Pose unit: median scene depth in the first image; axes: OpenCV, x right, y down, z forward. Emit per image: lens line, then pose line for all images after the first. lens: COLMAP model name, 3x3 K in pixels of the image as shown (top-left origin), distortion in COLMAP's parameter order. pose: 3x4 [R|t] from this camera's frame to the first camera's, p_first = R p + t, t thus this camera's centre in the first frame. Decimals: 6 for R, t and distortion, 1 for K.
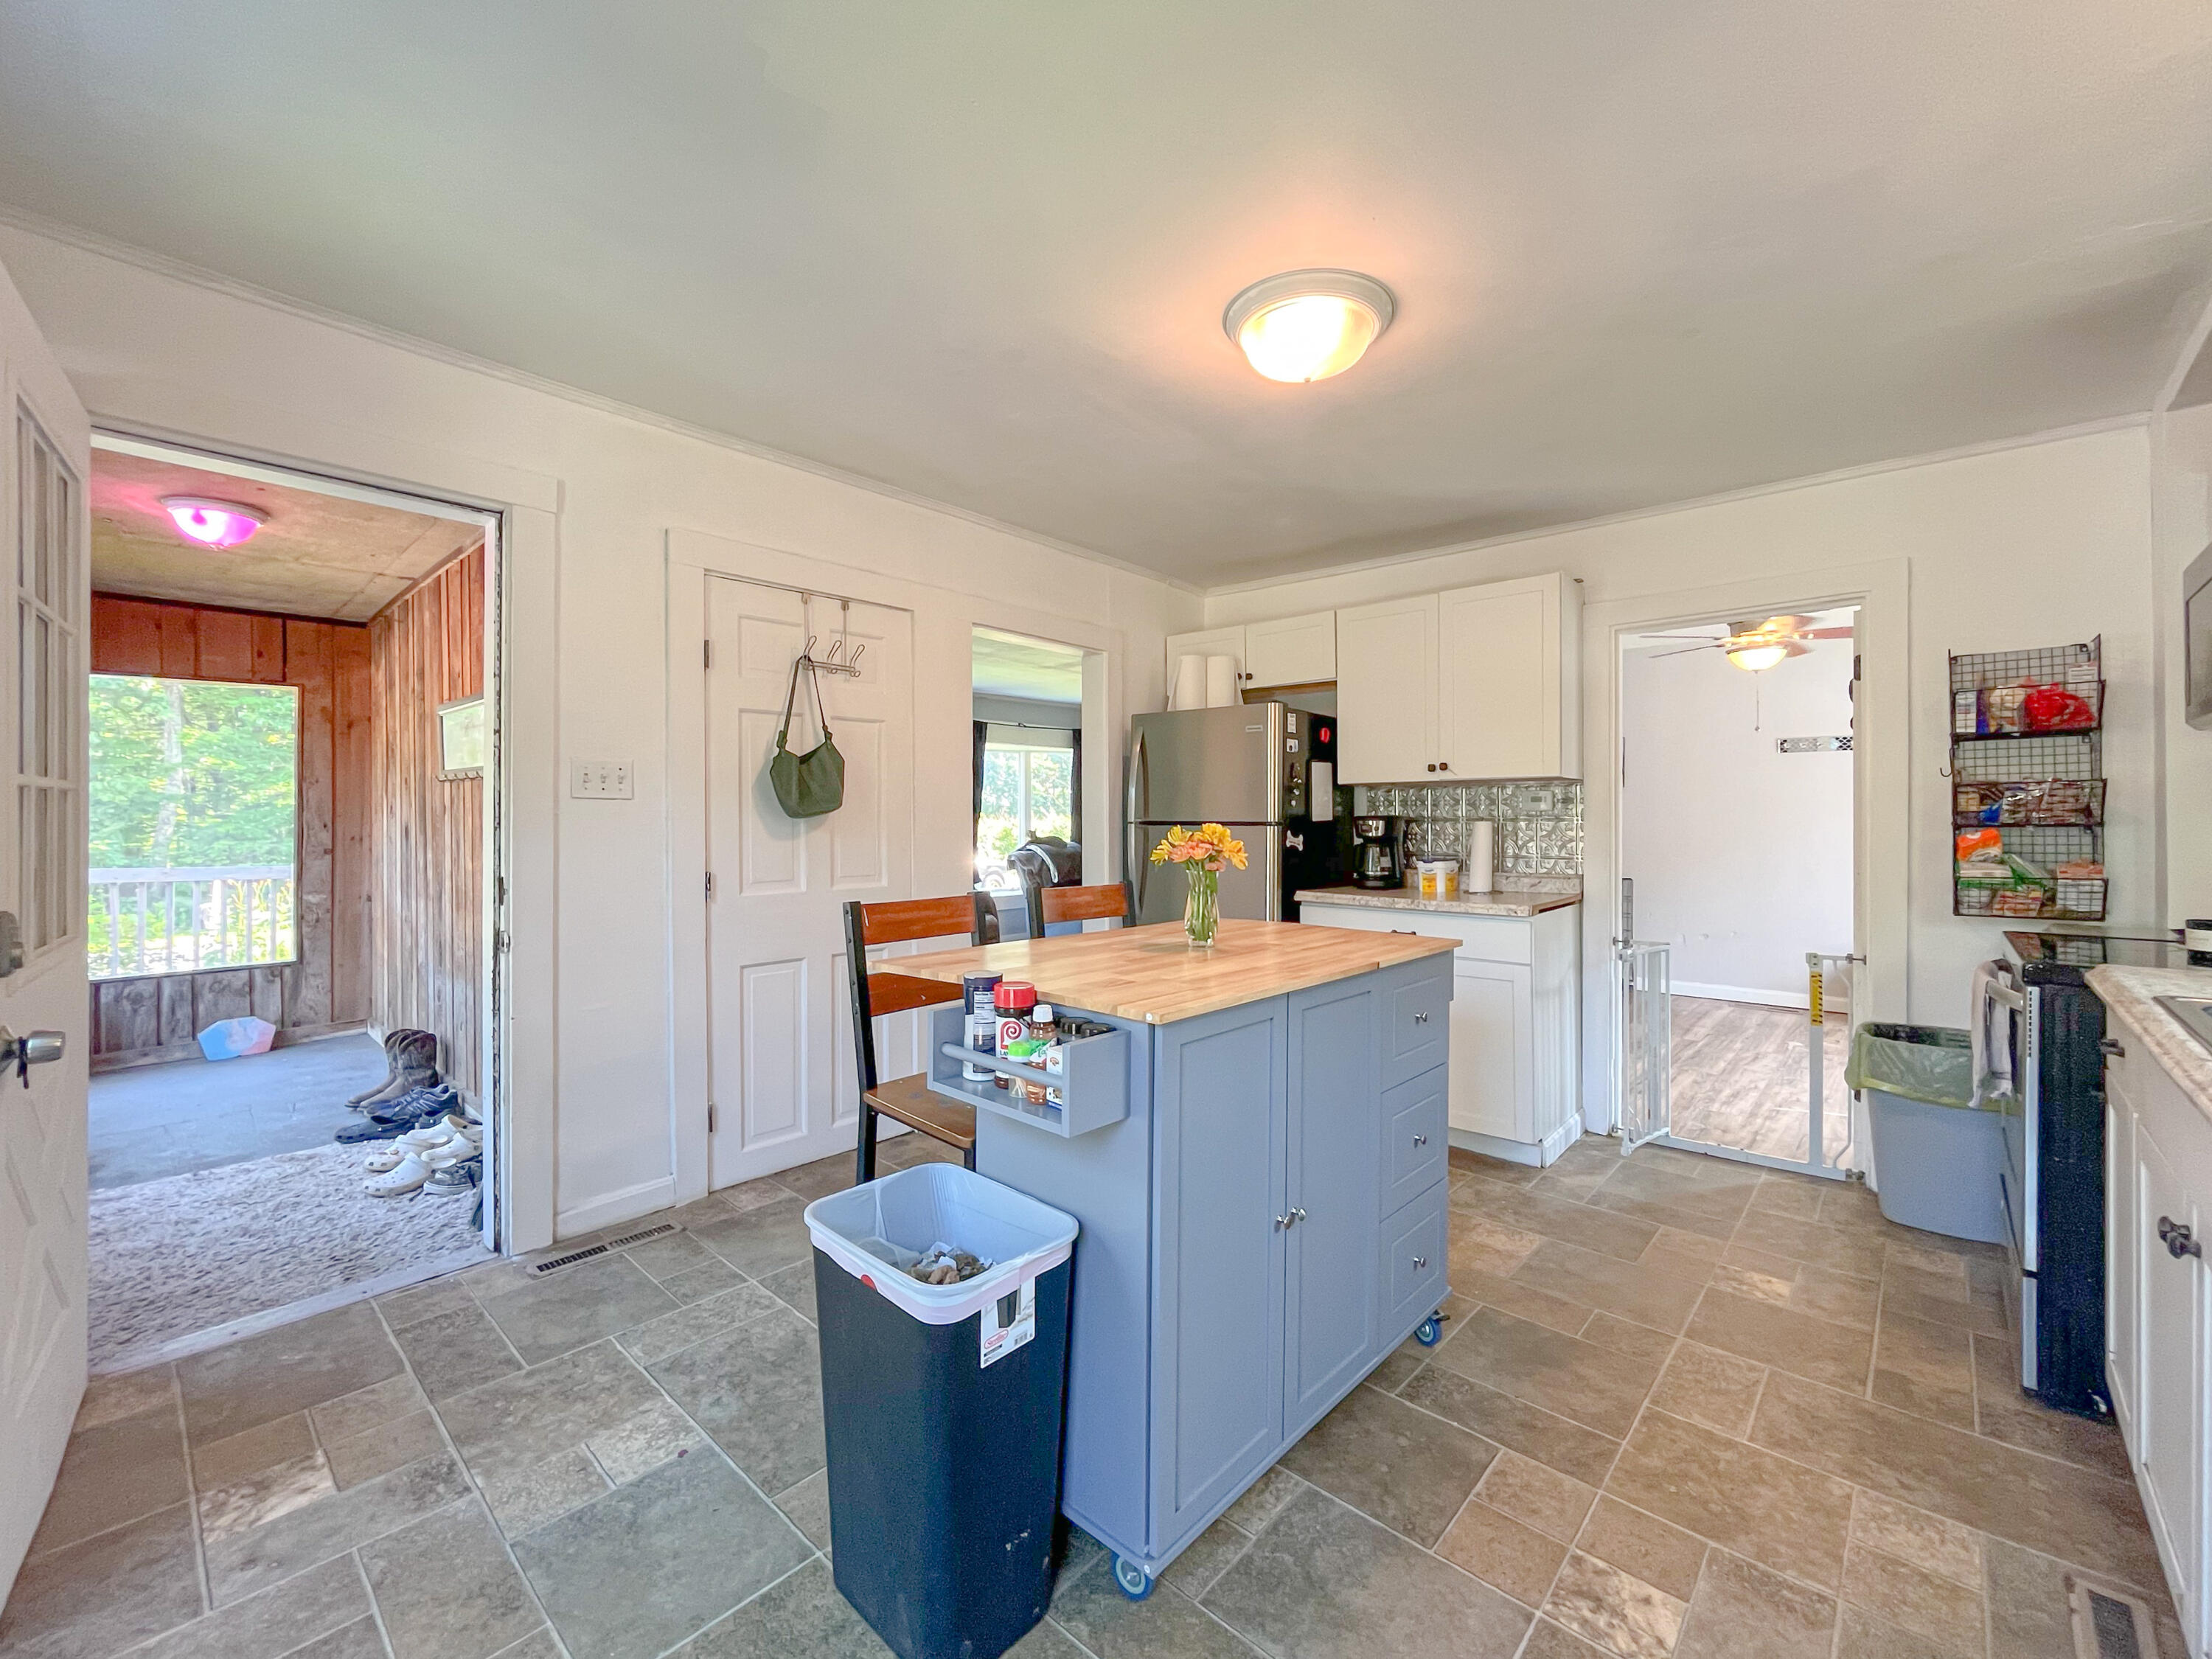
lens RADIAL K [[916.7, 0, 1106.0], [0, 916.7, 829.5], [0, 0, 1]] dist [-0.002944, -0.000808]
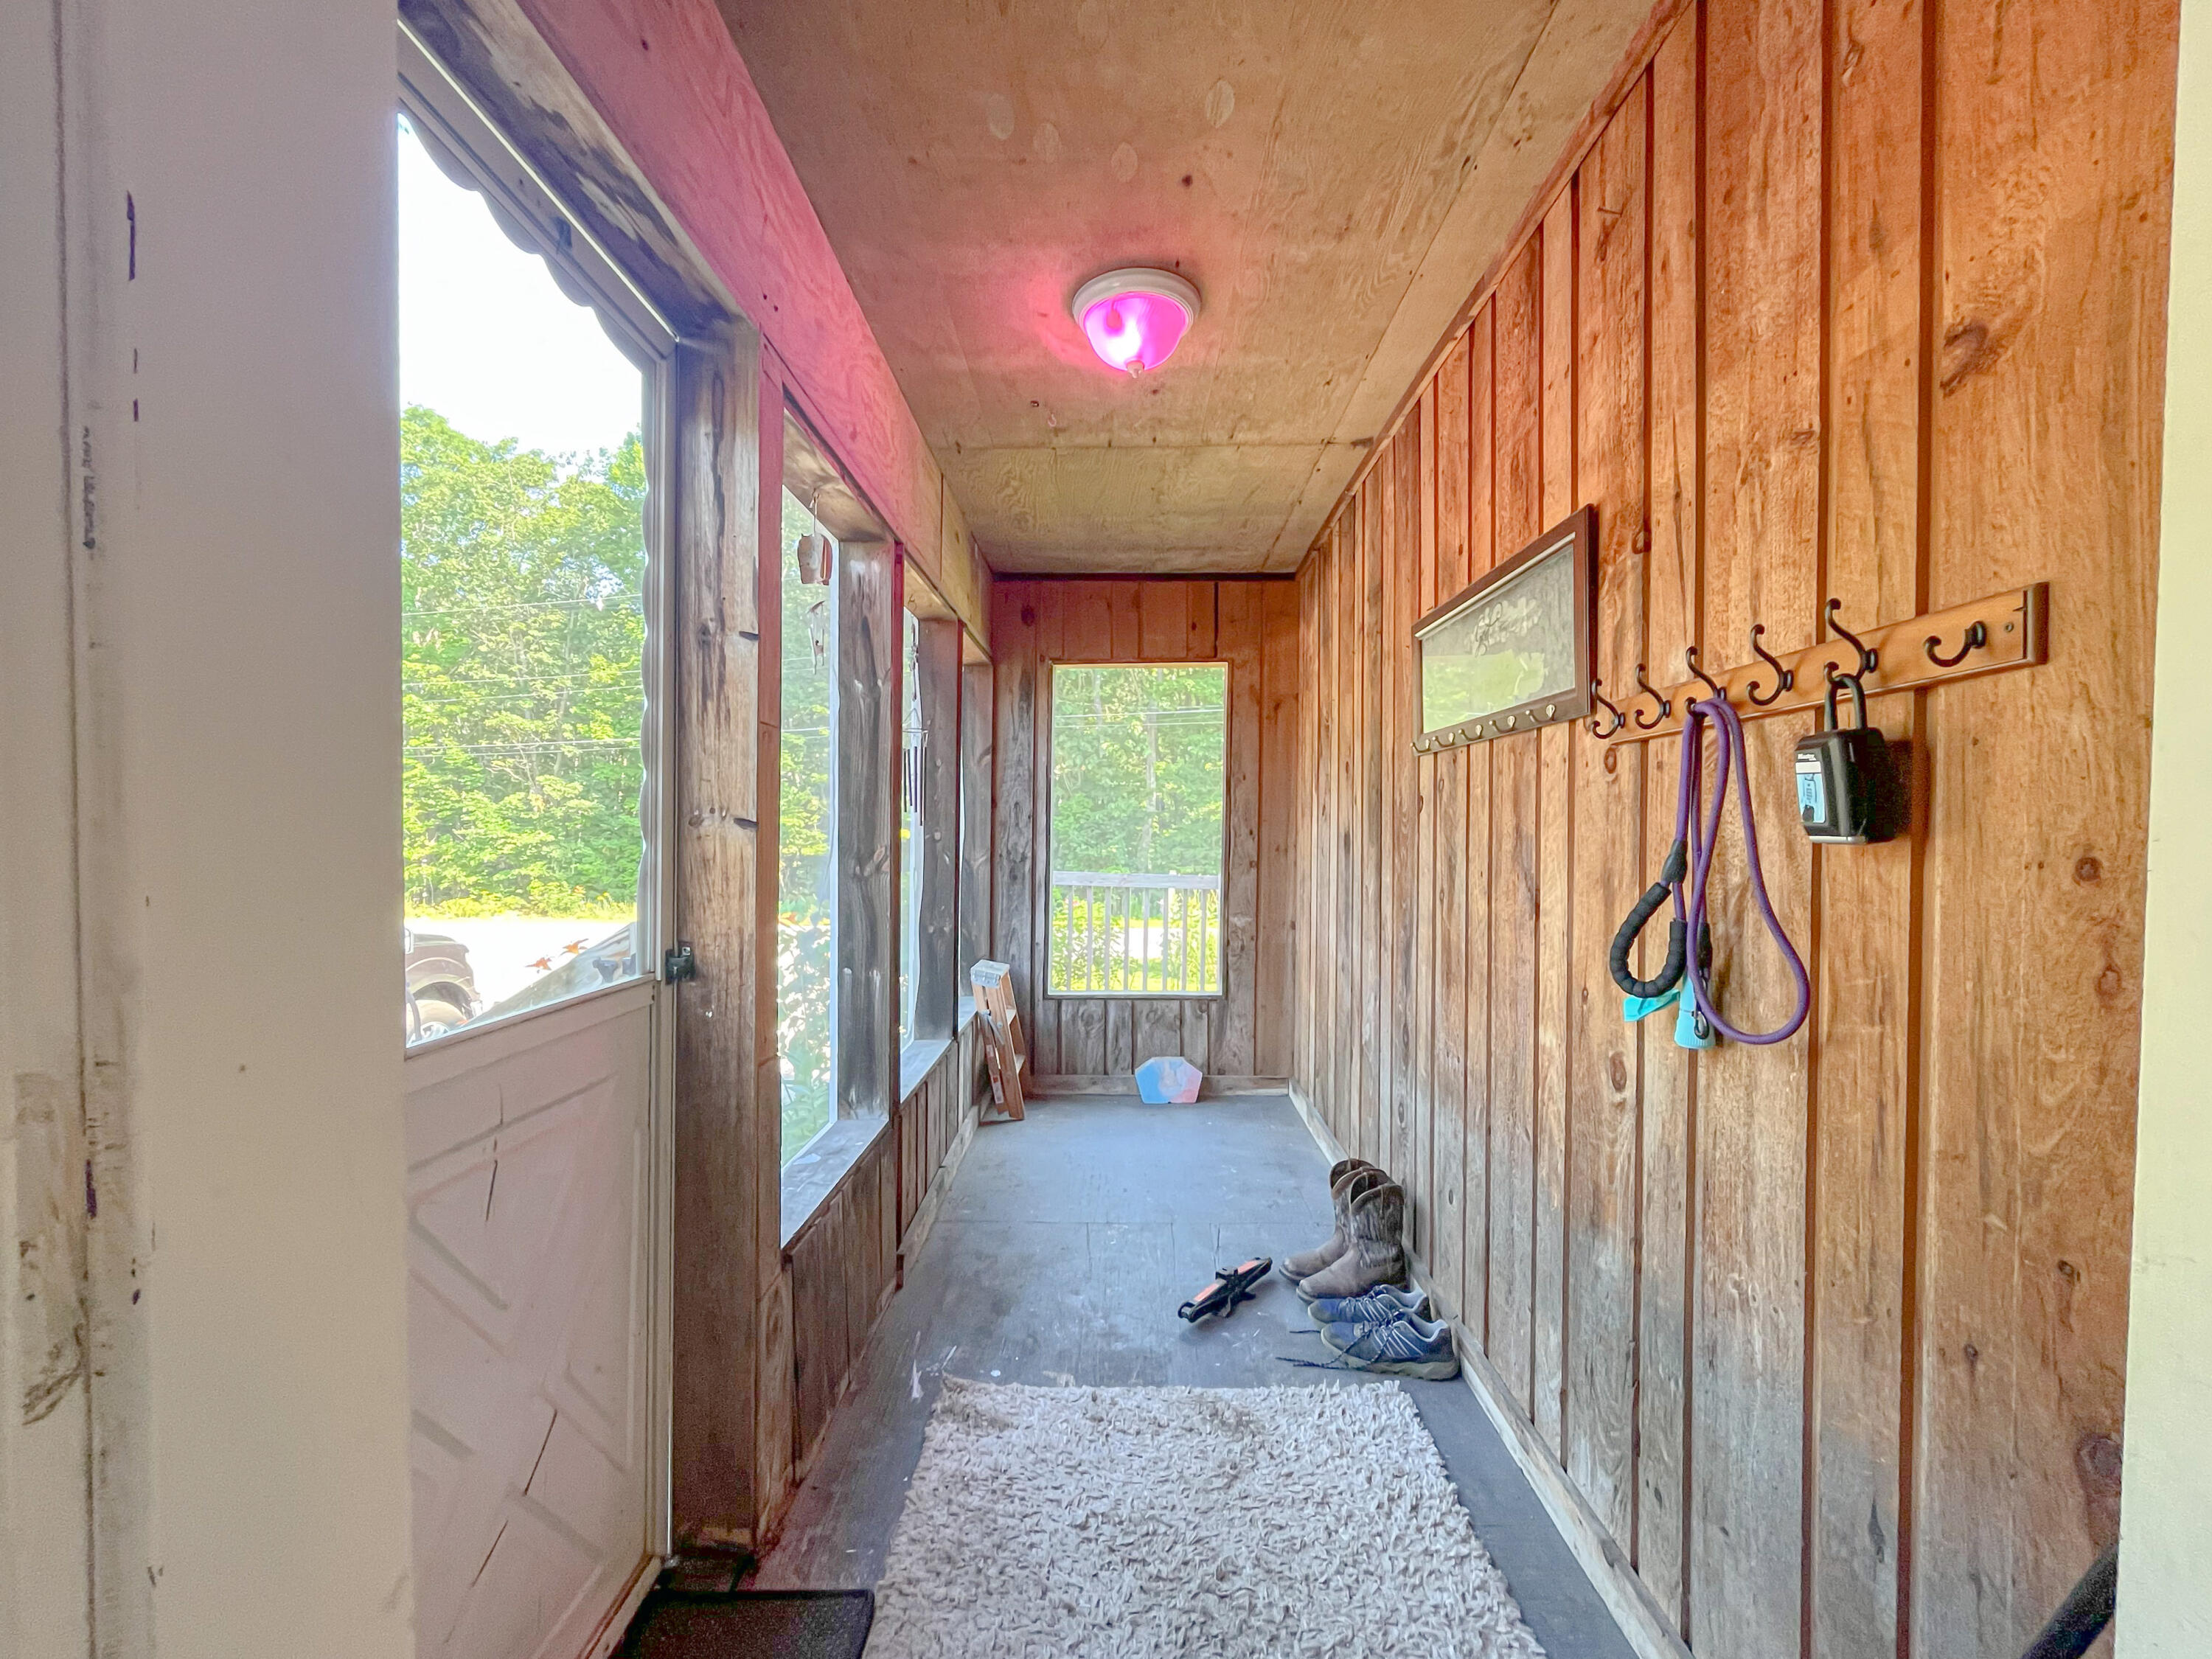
lens RADIAL K [[916.7, 0, 1106.0], [0, 916.7, 829.5], [0, 0, 1]] dist [-0.002944, -0.000808]
pose [[0.660383, 0.001897, -0.750927, -0.344544], [-0.013888, 0.999857, -0.009688, 0.003060], [0.750801, 0.016827, 0.660315, 0.384228]]
